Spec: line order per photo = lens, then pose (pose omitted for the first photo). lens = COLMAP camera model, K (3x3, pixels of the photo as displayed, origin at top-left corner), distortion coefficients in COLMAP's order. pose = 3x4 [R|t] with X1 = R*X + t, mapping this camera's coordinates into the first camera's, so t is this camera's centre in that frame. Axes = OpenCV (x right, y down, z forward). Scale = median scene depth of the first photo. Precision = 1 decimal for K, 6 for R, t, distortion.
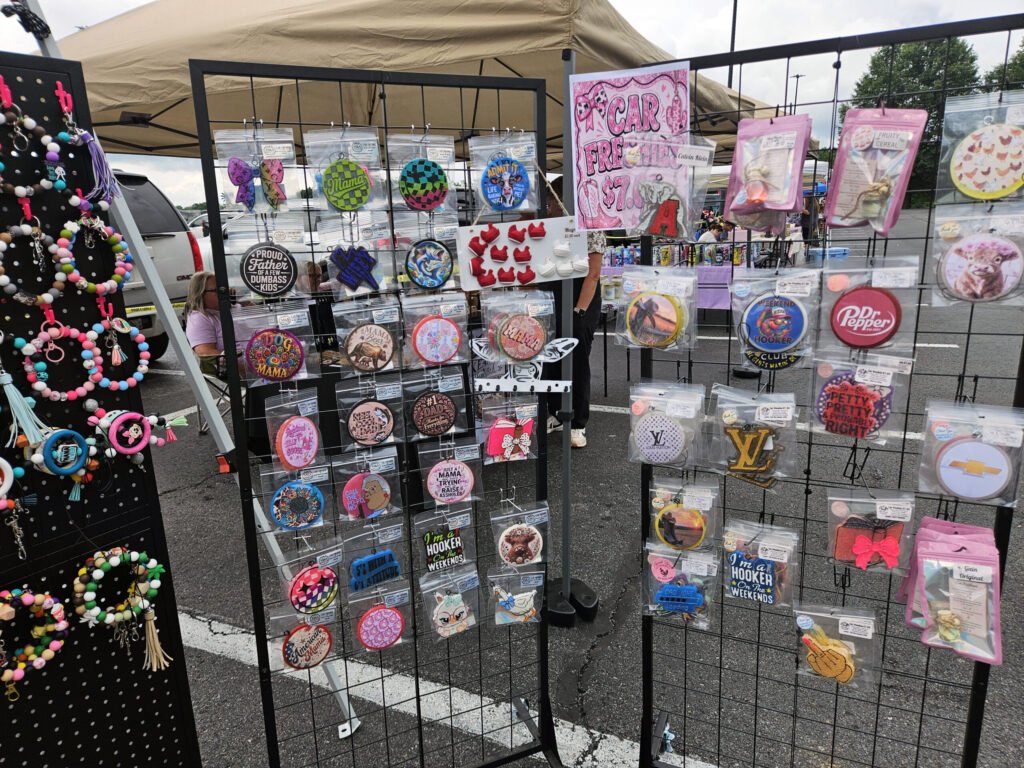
lens RADIAL K [[686.0, 0, 516.3], [0, 686.0, 385.6], [0, 0, 1]] dist [0.066509, -0.049543]
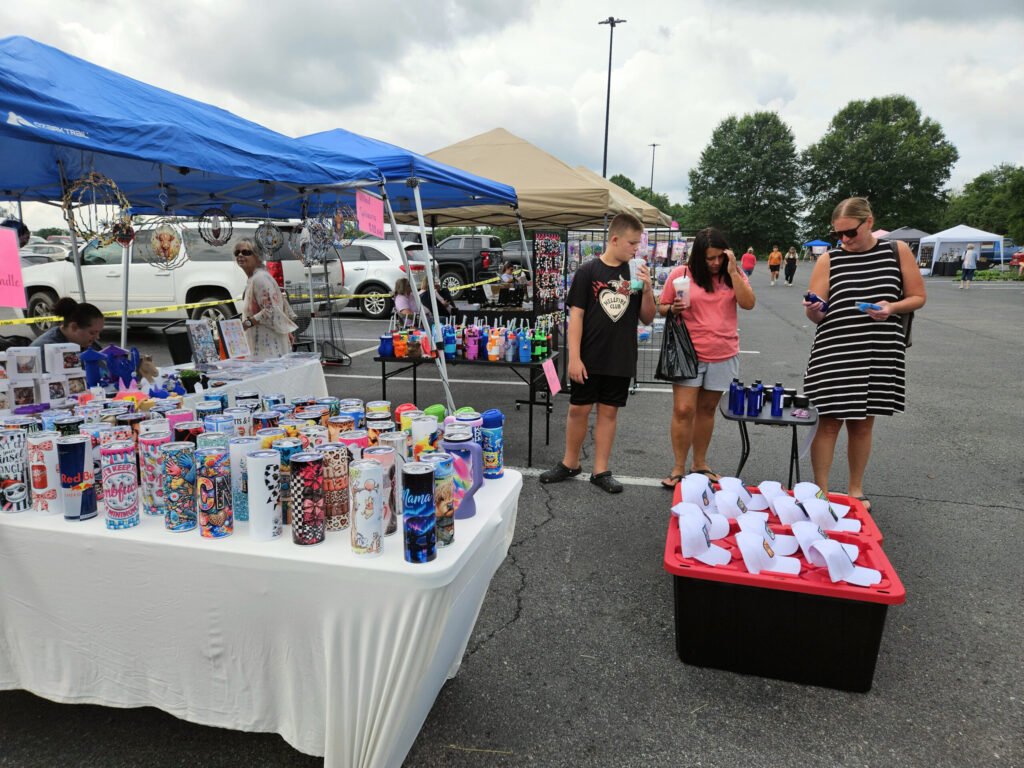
lens RADIAL K [[686.0, 0, 516.3], [0, 686.0, 385.6], [0, 0, 1]] dist [0.066509, -0.049543]
pose [[0.983406, 0.004102, 0.181374, -1.596074], [0.005356, 0.998652, -0.051625, 0.921566], [-0.181341, 0.051740, 0.982058, -3.662823]]
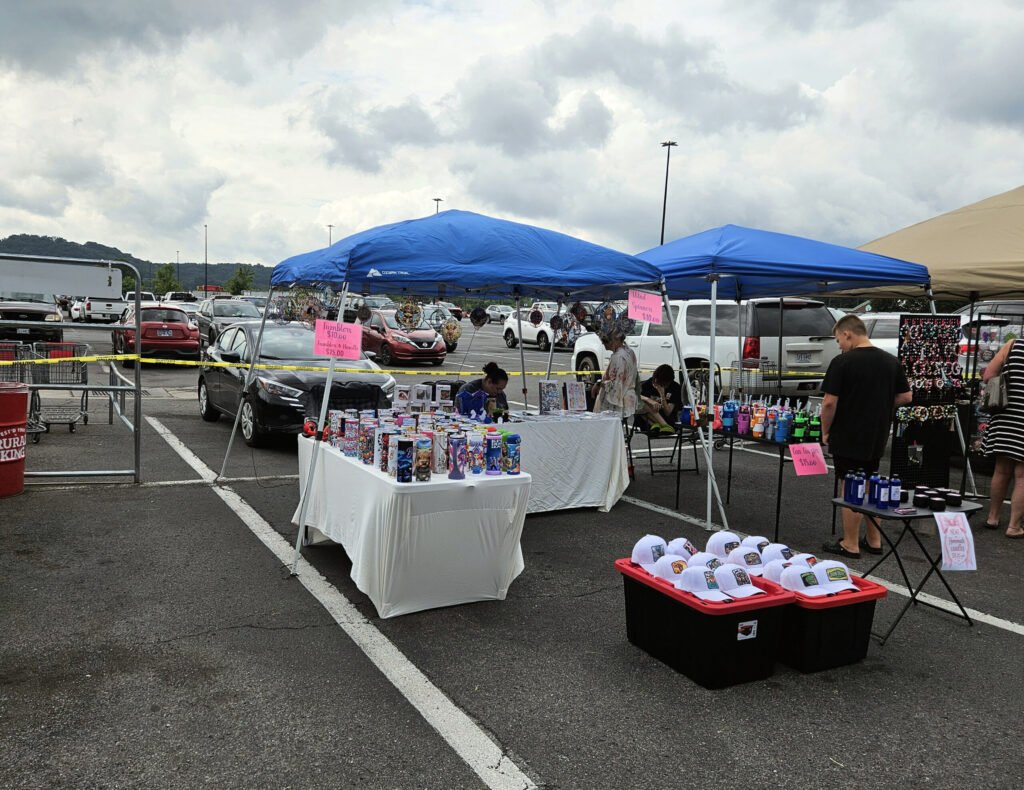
lens RADIAL K [[831.2, 0, 507.2], [0, 831.2, 408.5], [0, 0, 1]] dist [0.057806, -0.003335]
pose [[0.799065, 0.119011, -0.589348, 0.392798], [-0.190664, 0.979780, -0.060657, 0.998924], [0.570212, 0.160836, 0.805599, -4.672946]]
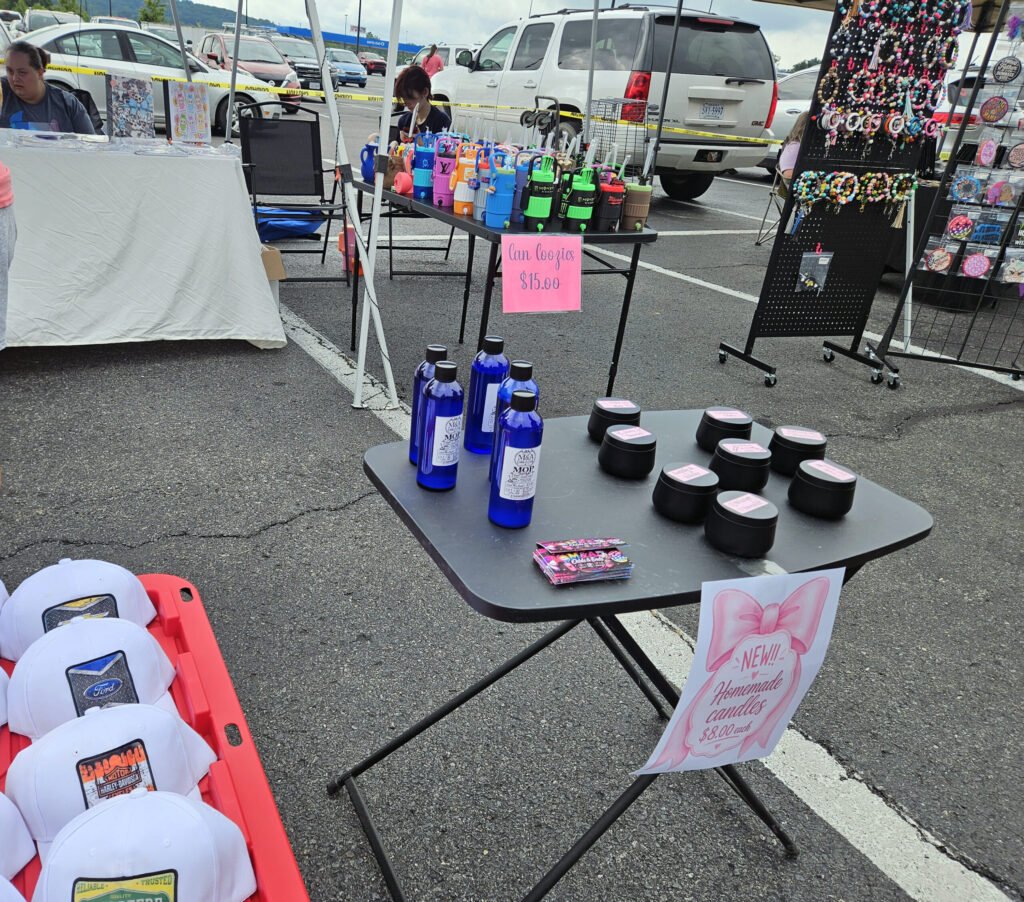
lens RADIAL K [[801.0, 0, 426.1], [0, 801.0, 463.1], [0, 0, 1]] dist [0.082161, -0.063793]
pose [[0.774039, 0.356803, -0.523025, 0.025530], [-0.253653, 0.931649, 0.260174, 0.708145], [0.580106, -0.068718, 0.811637, -2.051894]]
